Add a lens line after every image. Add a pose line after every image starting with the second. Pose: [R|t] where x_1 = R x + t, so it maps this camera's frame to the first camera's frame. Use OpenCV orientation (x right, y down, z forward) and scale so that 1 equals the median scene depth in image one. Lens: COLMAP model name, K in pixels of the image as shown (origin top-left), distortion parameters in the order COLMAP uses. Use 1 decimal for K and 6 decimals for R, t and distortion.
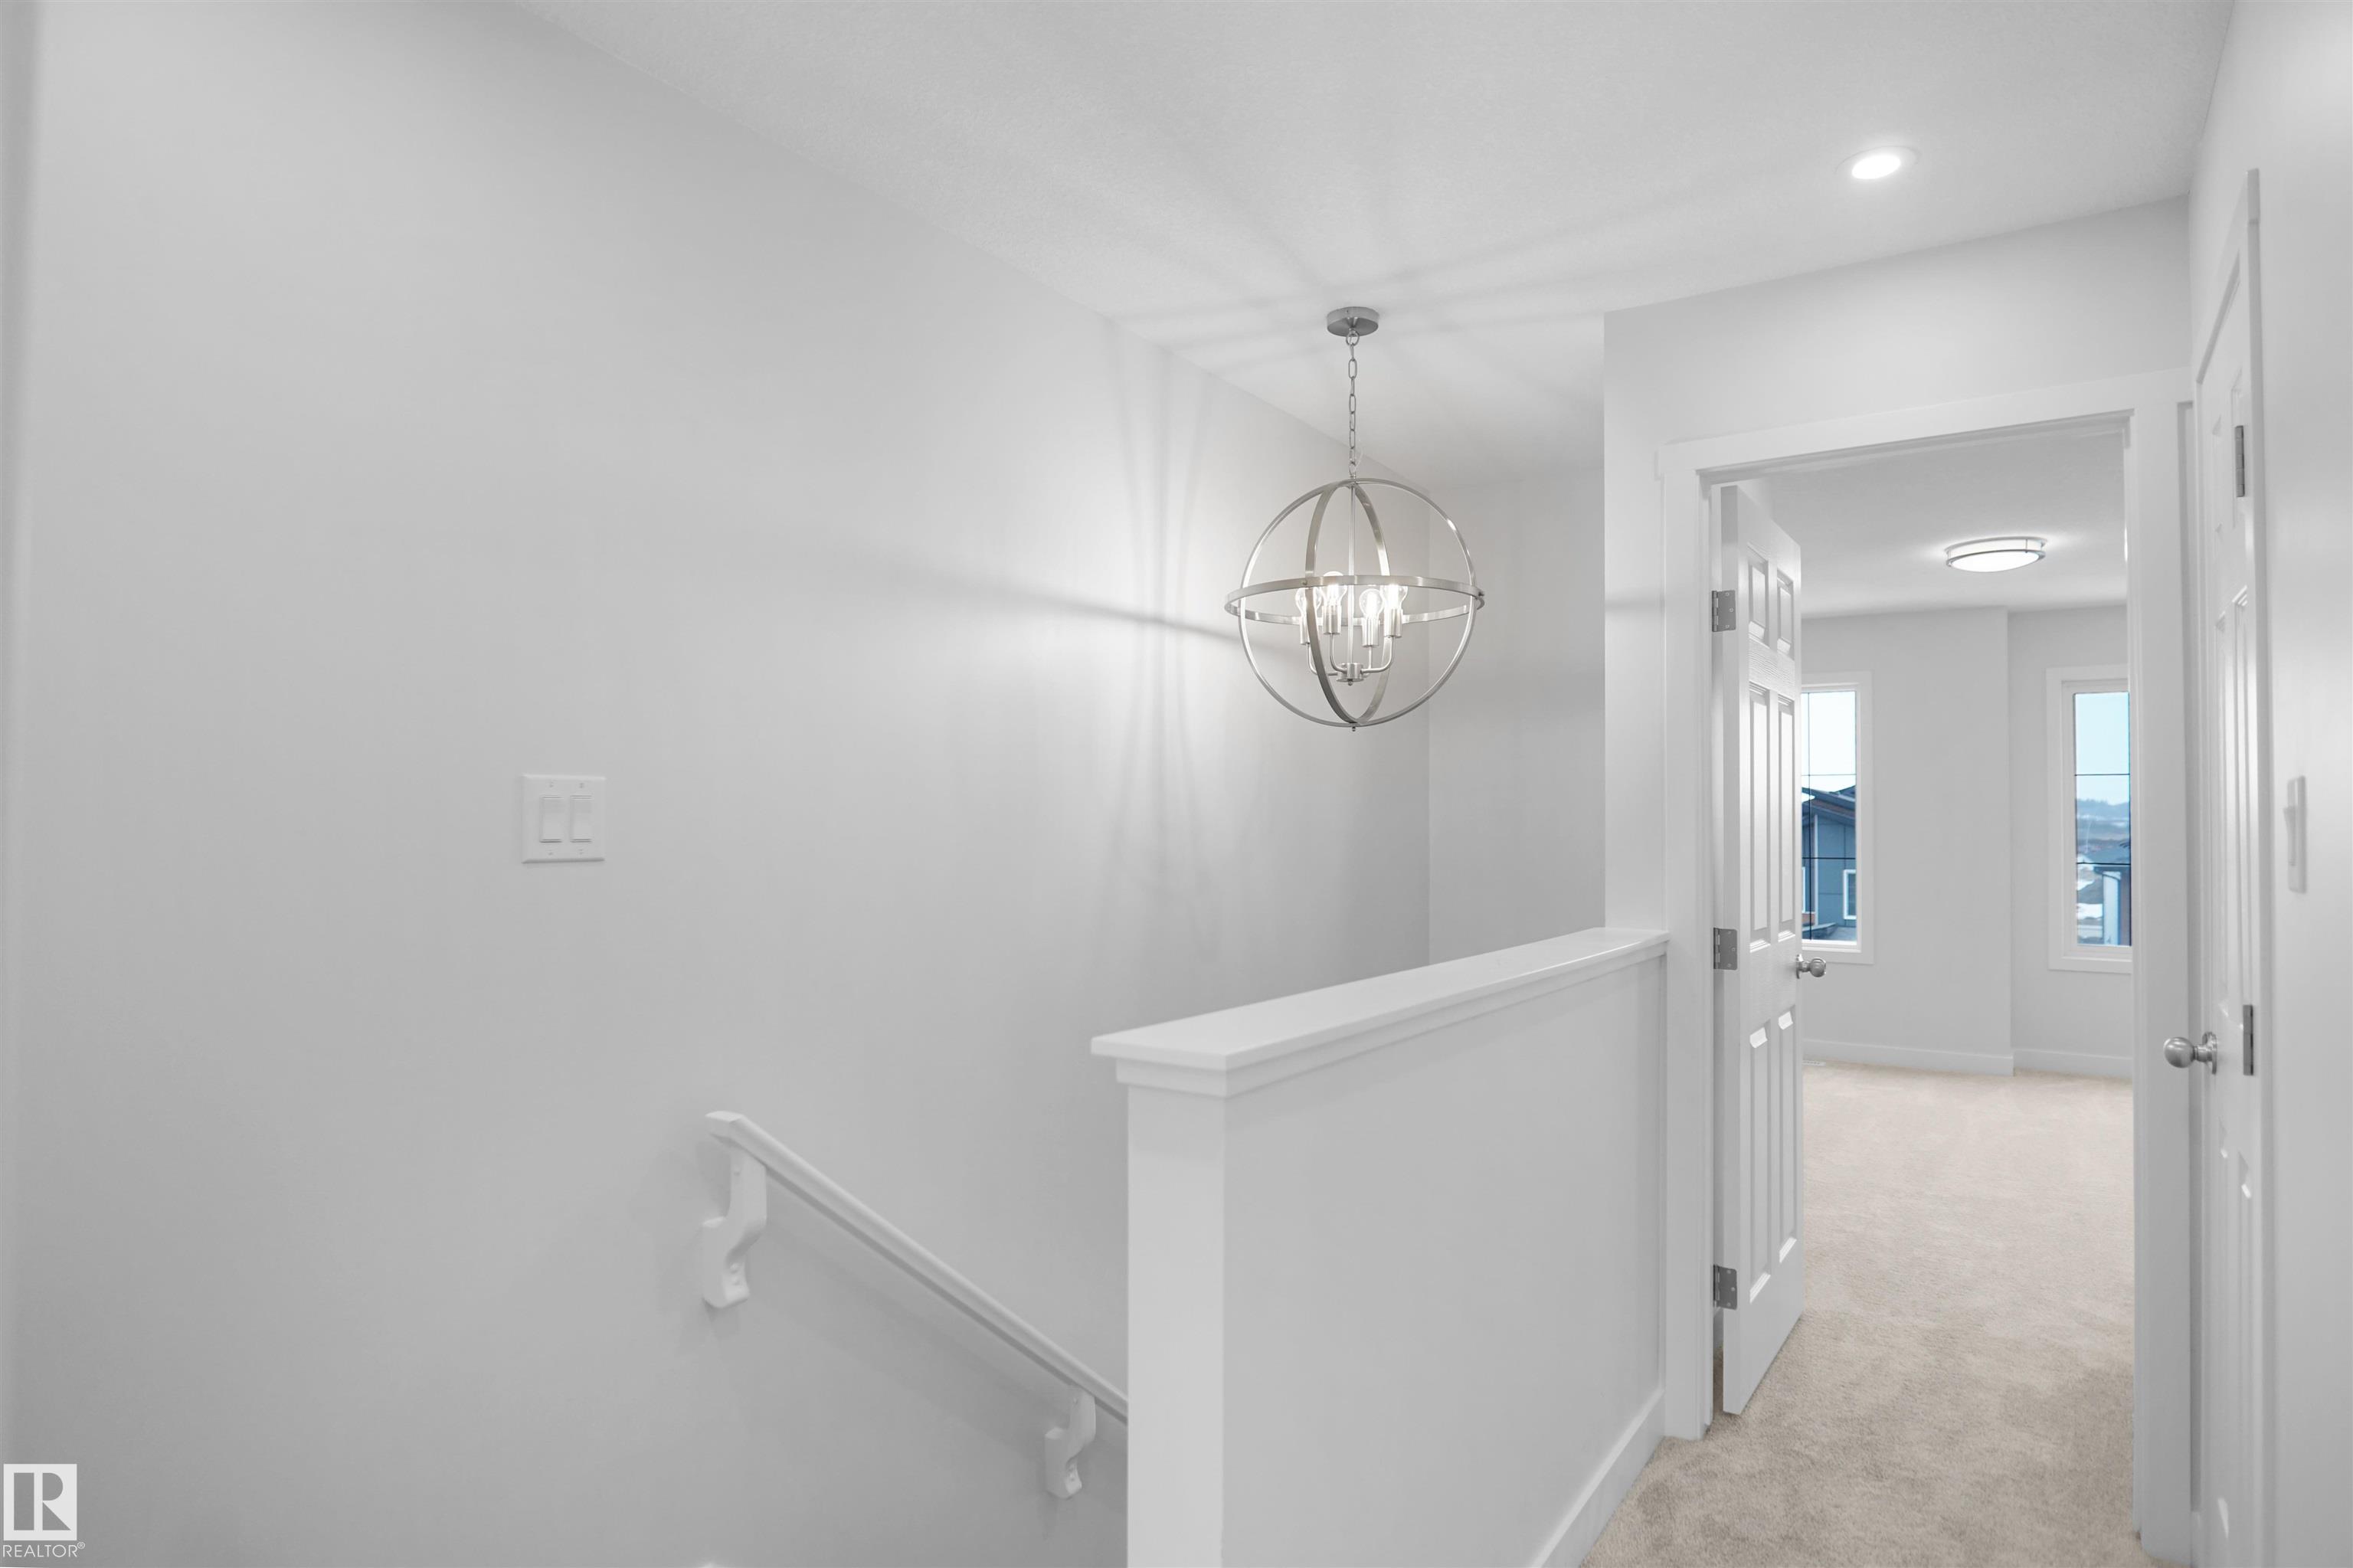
lens RADIAL K [[1261.7, 0, 1190.2], [0, 1261.7, 789.2], [0, 0, 1]] dist [-0.044986, 0.001274]
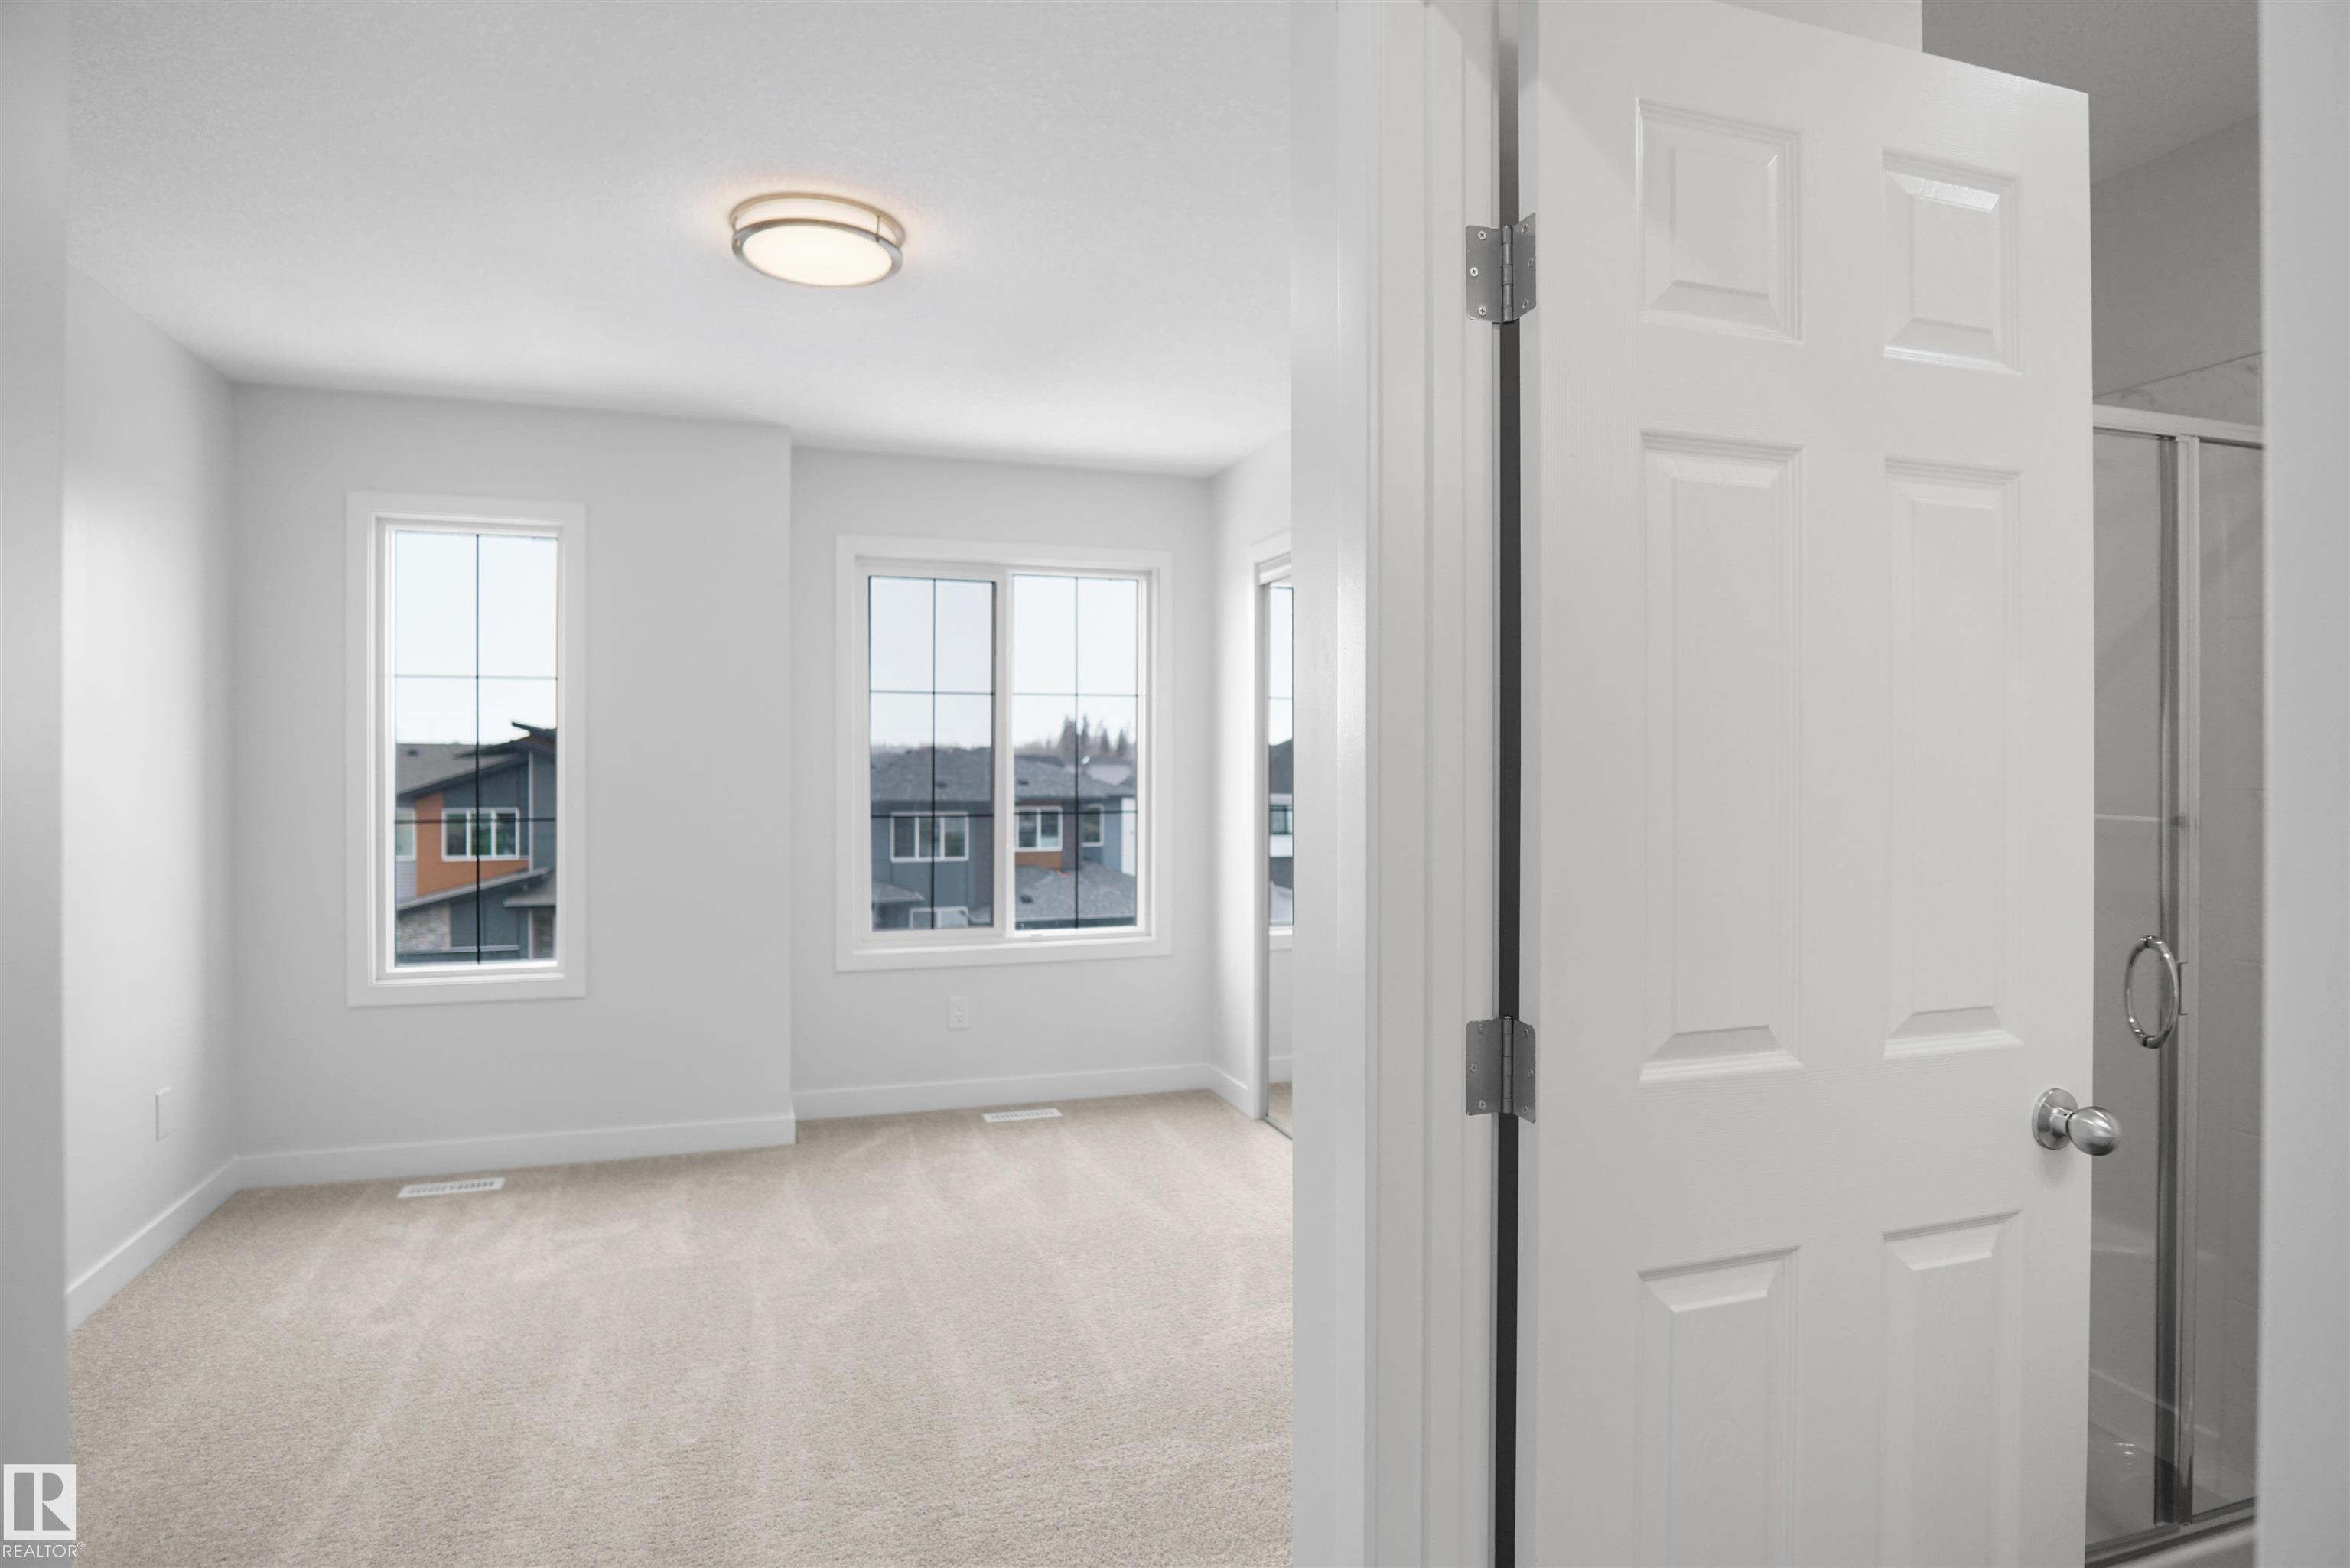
lens RADIAL K [[1285.4, 0, 1187.8], [0, 1285.4, 760.1], [0, 0, 1]] dist [-0.033173, 0.009589]
pose [[0.591247, -0.006816, 0.806462, 0.235192], [-0.014249, 0.999720, 0.018895, 0.010953], [-0.806365, -0.022663, 0.590984, 0.420961]]
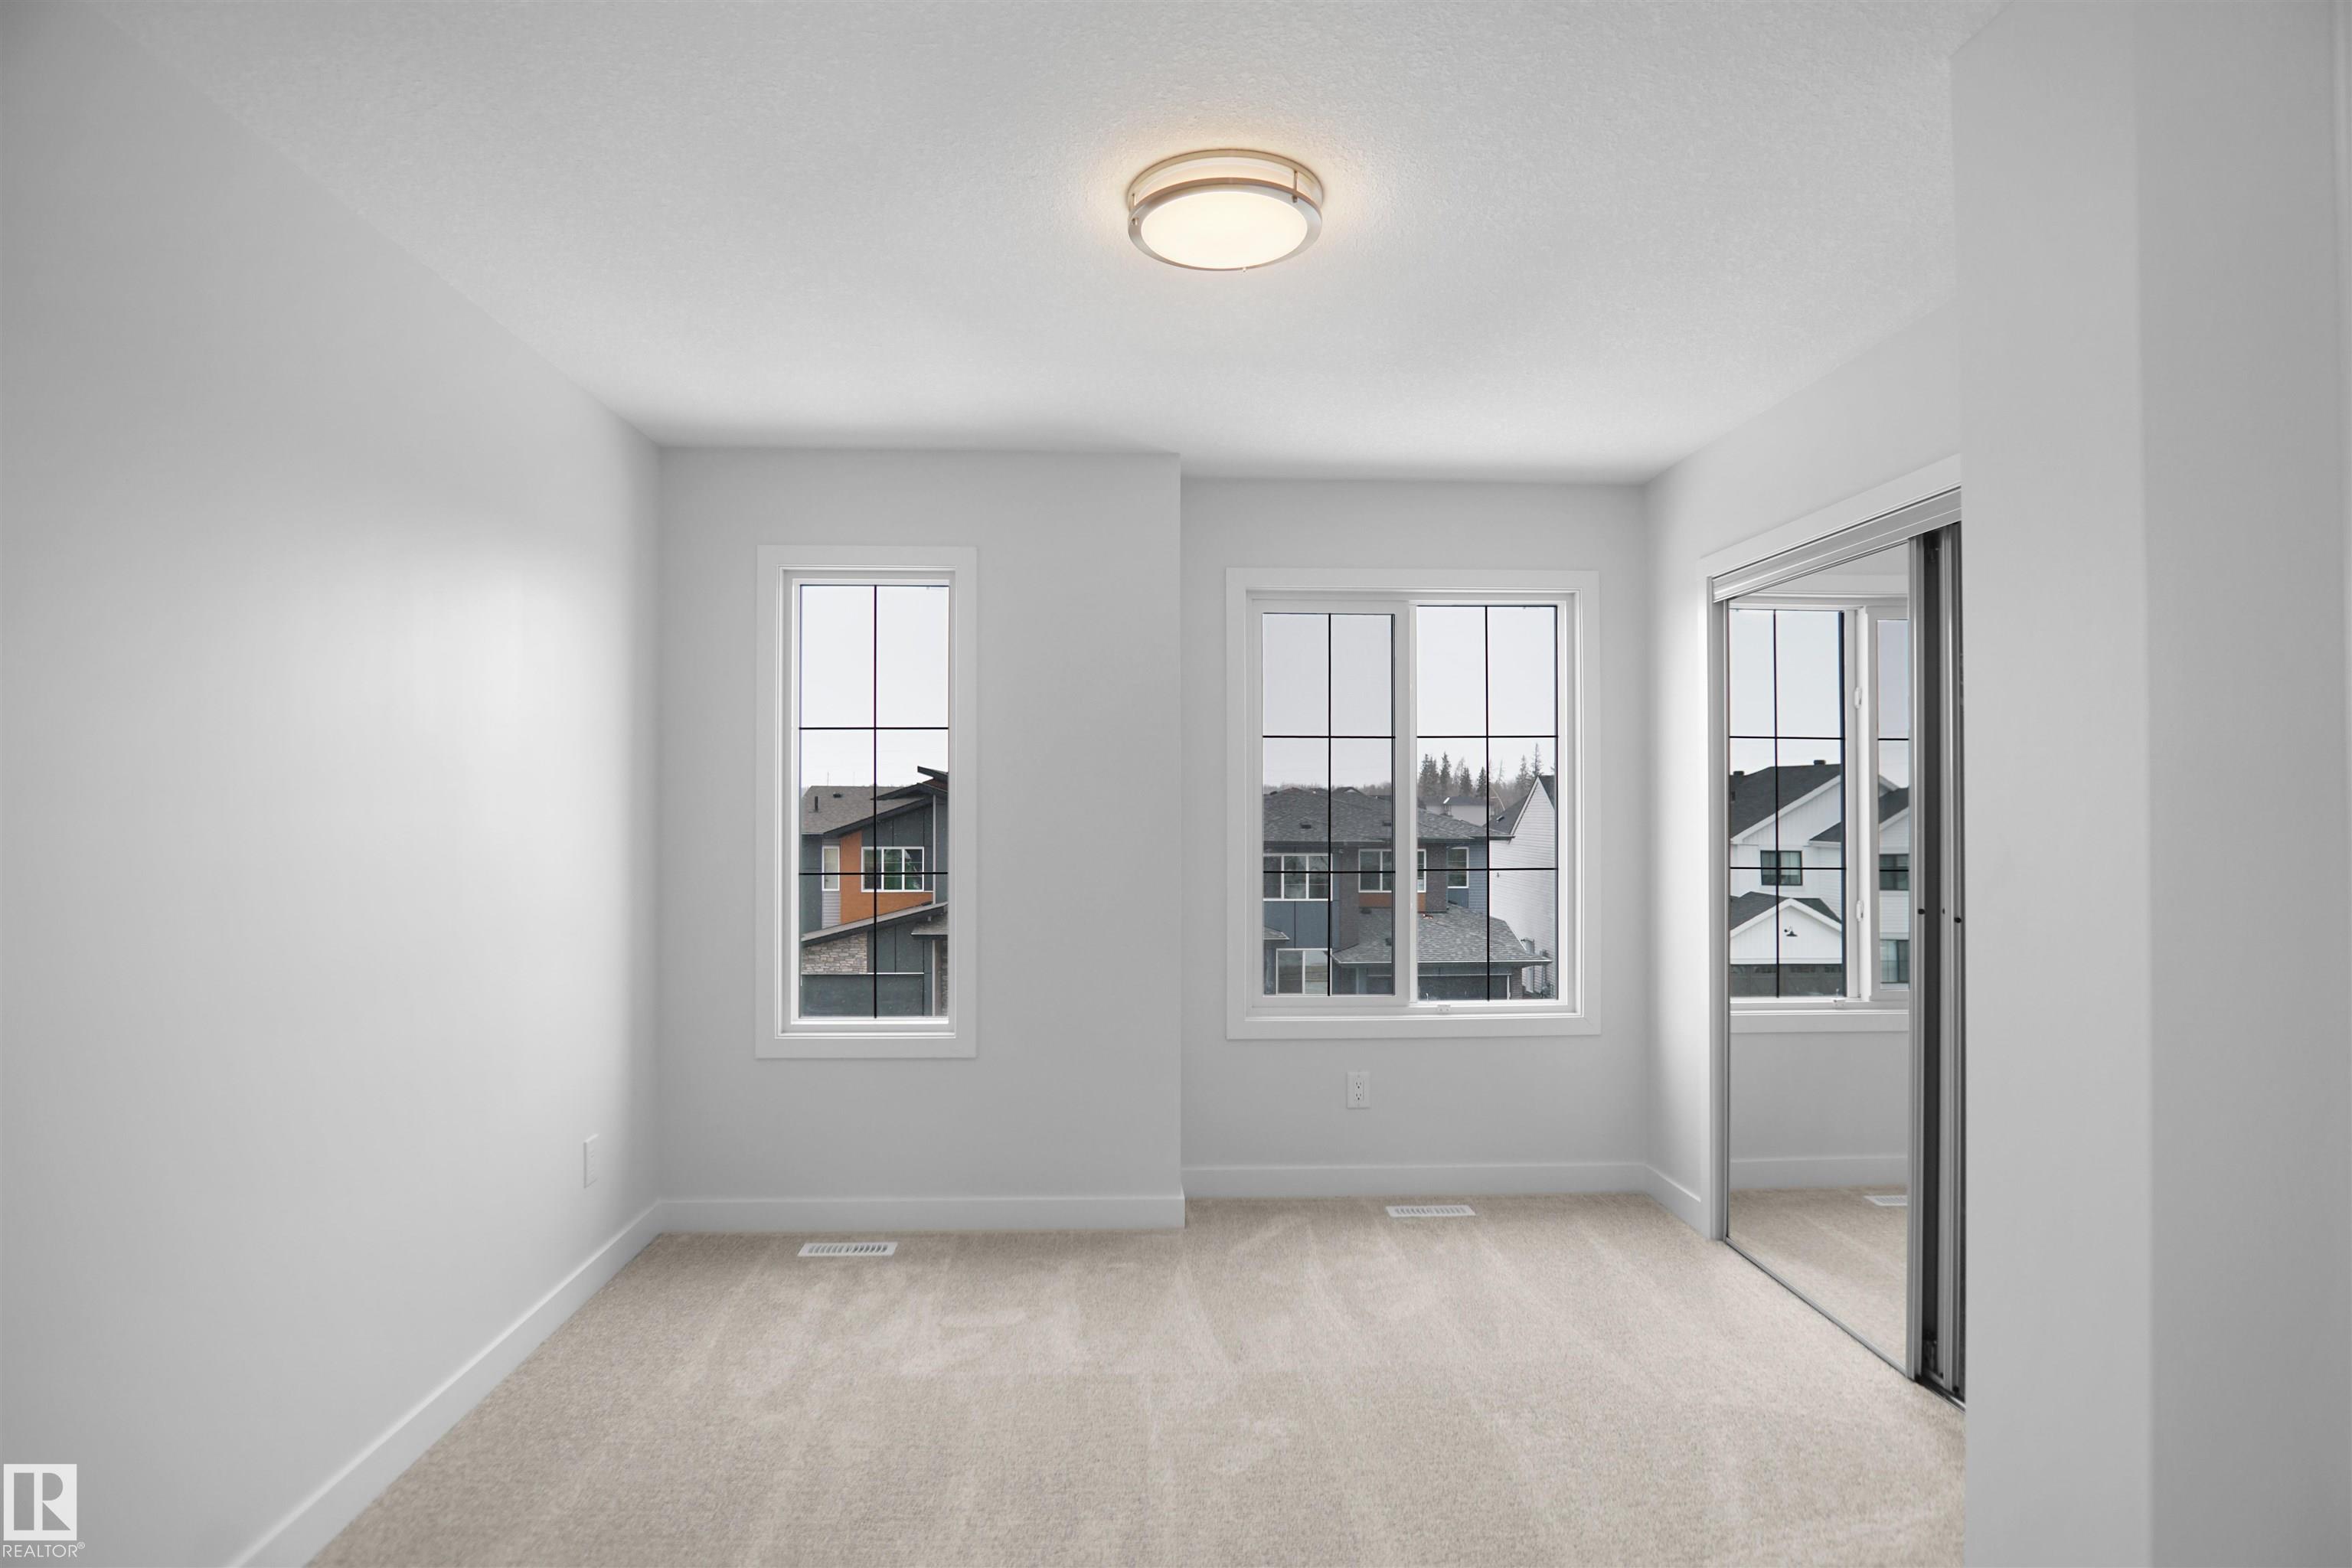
lens RADIAL K [[1274.0, 0, 1193.1], [0, 1274.0, 774.9], [0, 0, 1]] dist [-0.036374, 0.012173]
pose [[0.788452, 0.004210, 0.615082, 0.277239], [-0.006769, 0.999975, 0.001833, 0.007579], [-0.615059, -0.005609, 0.788461, 0.493563]]
